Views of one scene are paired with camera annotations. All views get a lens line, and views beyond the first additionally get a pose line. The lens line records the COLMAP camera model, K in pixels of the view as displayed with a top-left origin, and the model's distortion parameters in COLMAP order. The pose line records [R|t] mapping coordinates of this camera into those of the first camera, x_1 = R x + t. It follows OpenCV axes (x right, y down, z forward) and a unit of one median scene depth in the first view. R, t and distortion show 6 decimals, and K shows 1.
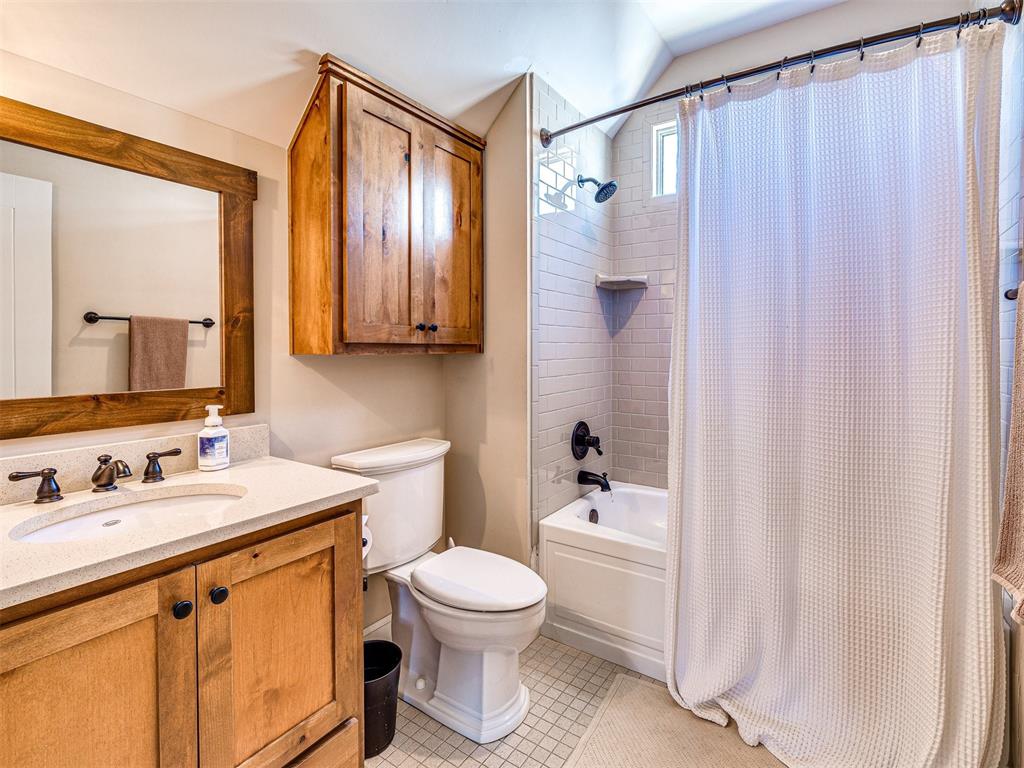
lens RADIAL K [[508.8, 0, 511.6], [0, 508.8, 356.7], [0, 0, 1]] dist [-0.000068, 0.000484]
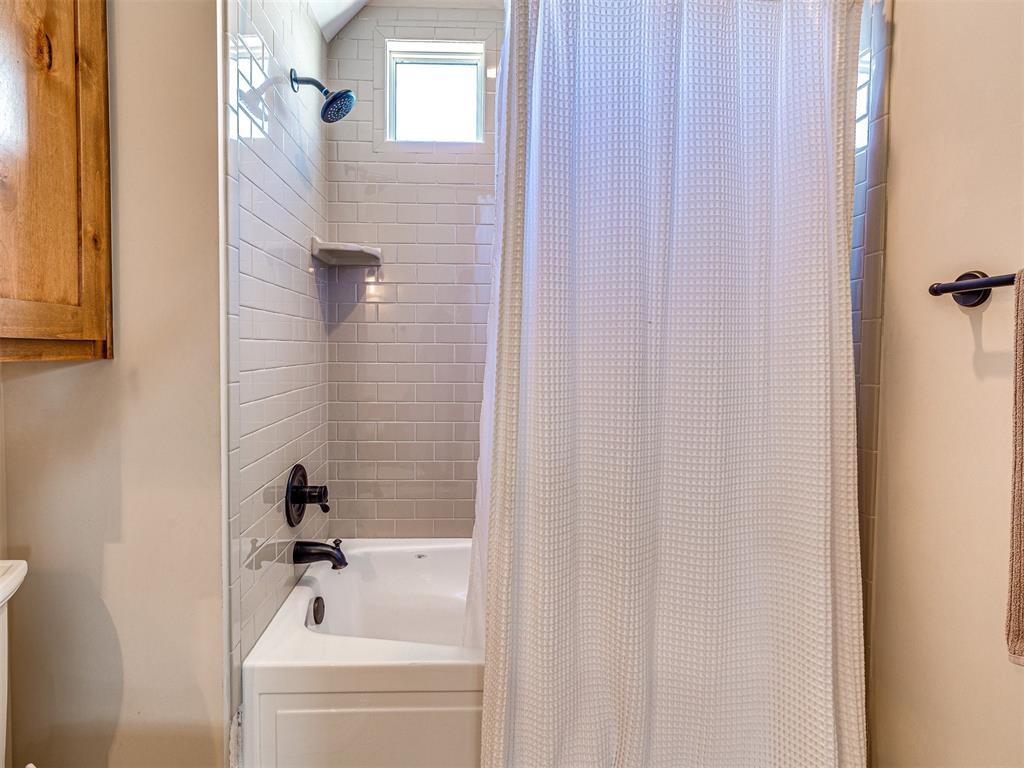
lens RADIAL K [[549.8, 0, 516.8], [0, 549.8, 366.5], [0, 0, 1]] dist [-0.003041, 0.000988]
pose [[0.806463, -0.013683, 0.591126, -0.046411], [0.004506, 0.999845, 0.016996, -0.006053], [-0.591268, -0.011043, 0.806400, 0.300250]]
